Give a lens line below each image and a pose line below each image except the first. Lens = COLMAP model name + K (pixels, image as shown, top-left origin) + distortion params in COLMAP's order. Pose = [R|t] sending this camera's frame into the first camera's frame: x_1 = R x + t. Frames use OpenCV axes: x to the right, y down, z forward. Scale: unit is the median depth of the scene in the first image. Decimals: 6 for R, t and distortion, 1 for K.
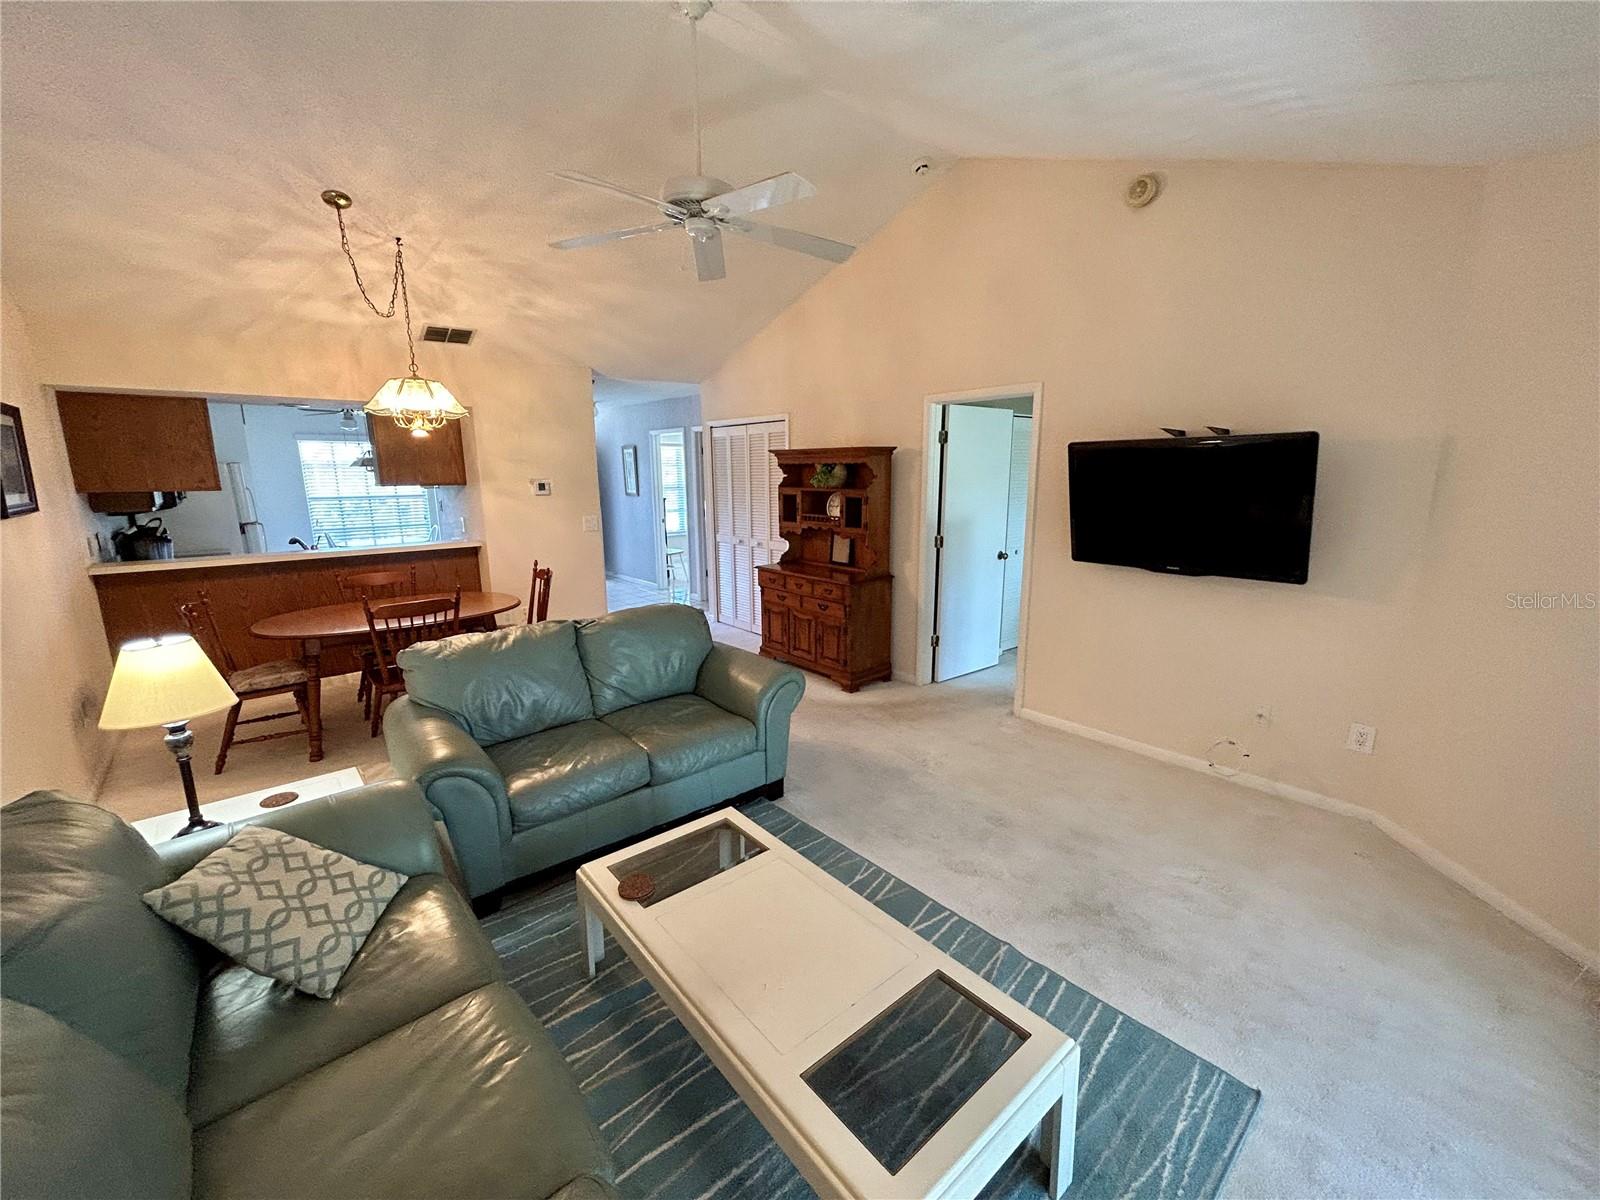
lens RADIAL K [[649.5, 0, 800.8], [0, 649.5, 597.4], [0, 0, 1]] dist [-0.001344, 0.000198]
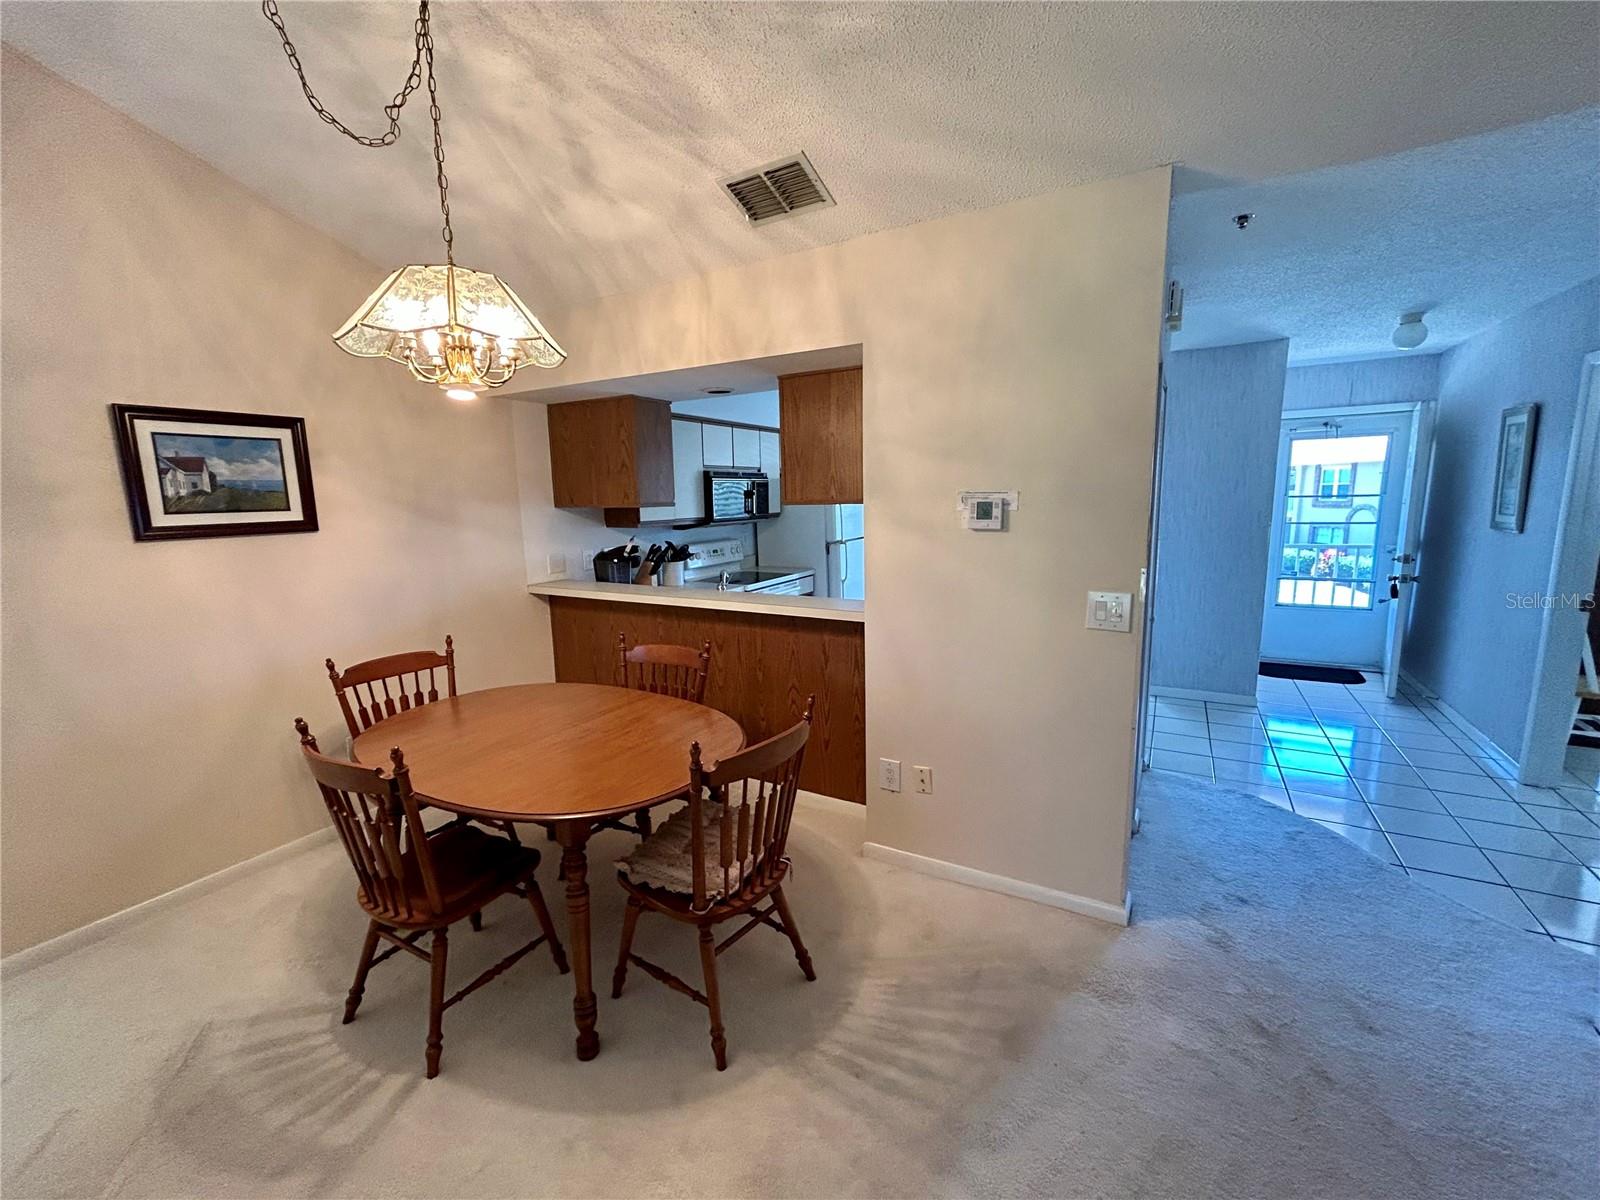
lens RADIAL K [[649.5, 0, 800.8], [0, 649.5, 597.4], [0, 0, 1]] dist [-0.001344, 0.000198]
pose [[0.336594, 0.149567, -0.929696, -0.043950], [-0.164552, 0.981456, 0.098319, -0.144946], [0.927161, 0.119890, 0.354964, 0.790235]]
